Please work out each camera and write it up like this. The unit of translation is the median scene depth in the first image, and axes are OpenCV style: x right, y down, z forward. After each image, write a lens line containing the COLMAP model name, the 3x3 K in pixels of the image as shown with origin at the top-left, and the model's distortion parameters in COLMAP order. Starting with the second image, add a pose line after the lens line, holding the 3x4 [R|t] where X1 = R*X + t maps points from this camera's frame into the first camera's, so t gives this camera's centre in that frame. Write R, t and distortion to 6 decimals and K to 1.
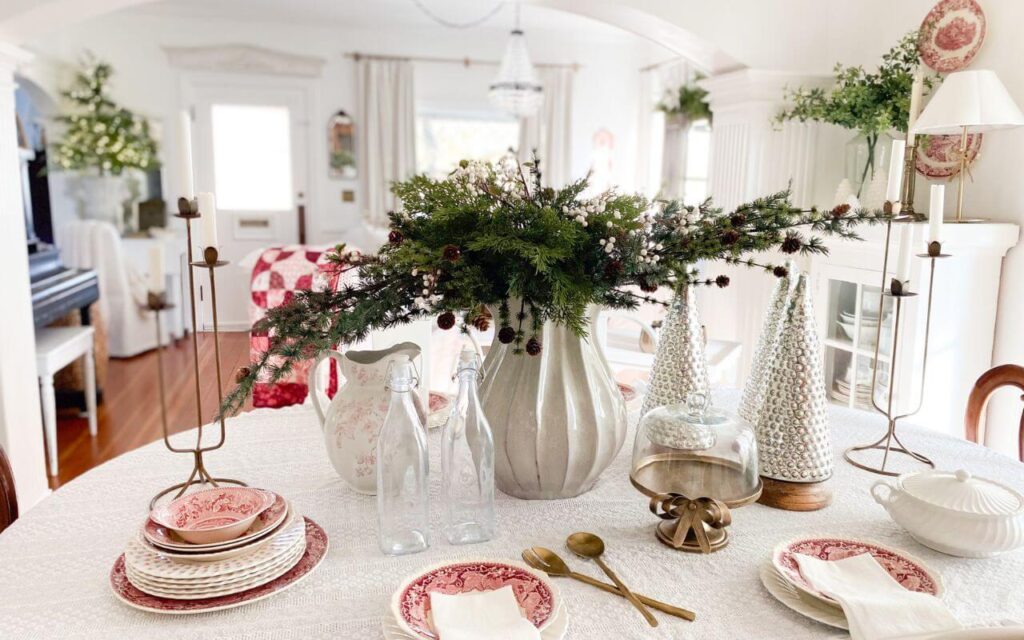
lens RADIAL K [[785.7, 0, 506.7], [0, 785.7, 317.0], [0, 0, 1]] dist [0.036149, -0.057256]
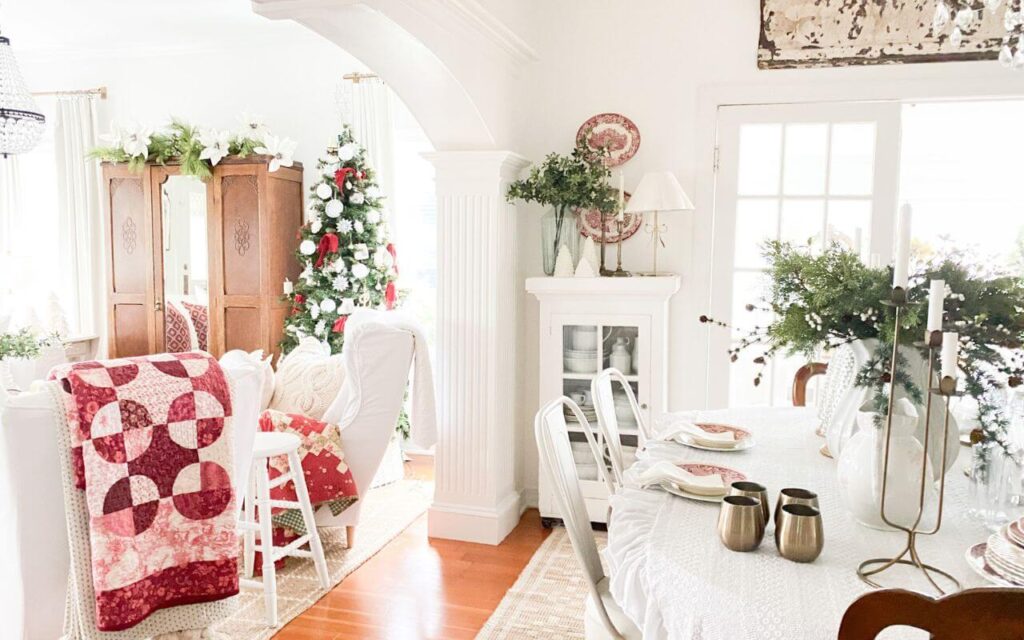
lens RADIAL K [[843.1, 0, 497.2], [0, 843.1, 322.7], [0, 0, 1]] dist [0.034980, -0.051671]
pose [[0.489475, -0.094207, 0.866914, -0.877396], [0.145485, 0.989036, 0.025334, -0.112953], [-0.859795, 0.113723, 0.497814, 0.488129]]
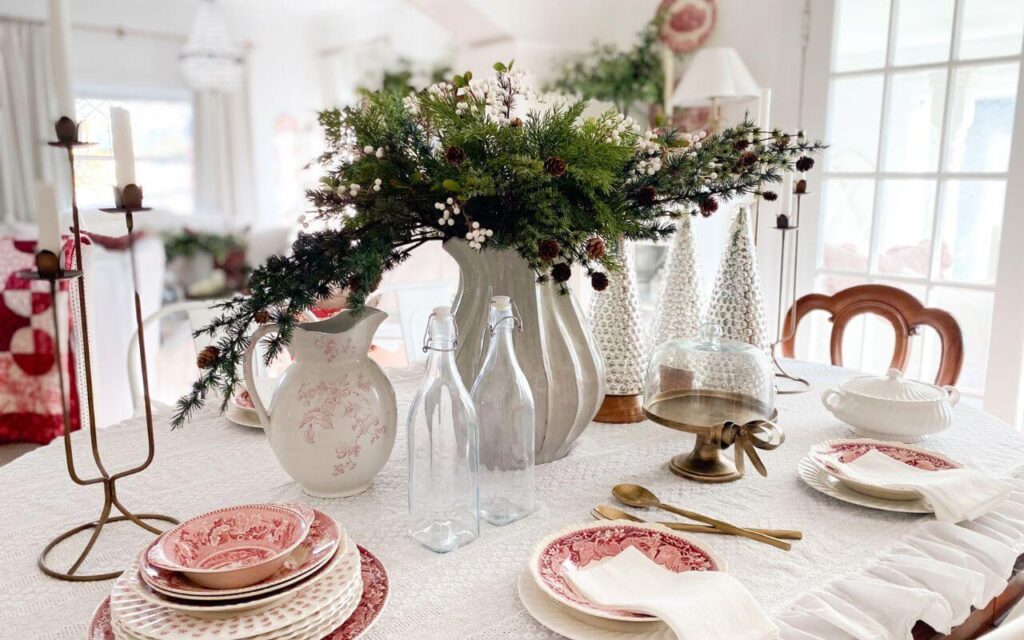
lens RADIAL K [[785.7, 0, 509.6], [0, 785.7, 315.1], [0, 0, 1]] dist [0.036149, -0.057256]
pose [[0.893193, -0.087406, 0.441097, -0.205225], [0.089103, 0.995879, 0.016911, 0.023876], [-0.440757, 0.024198, 0.897300, 0.111291]]
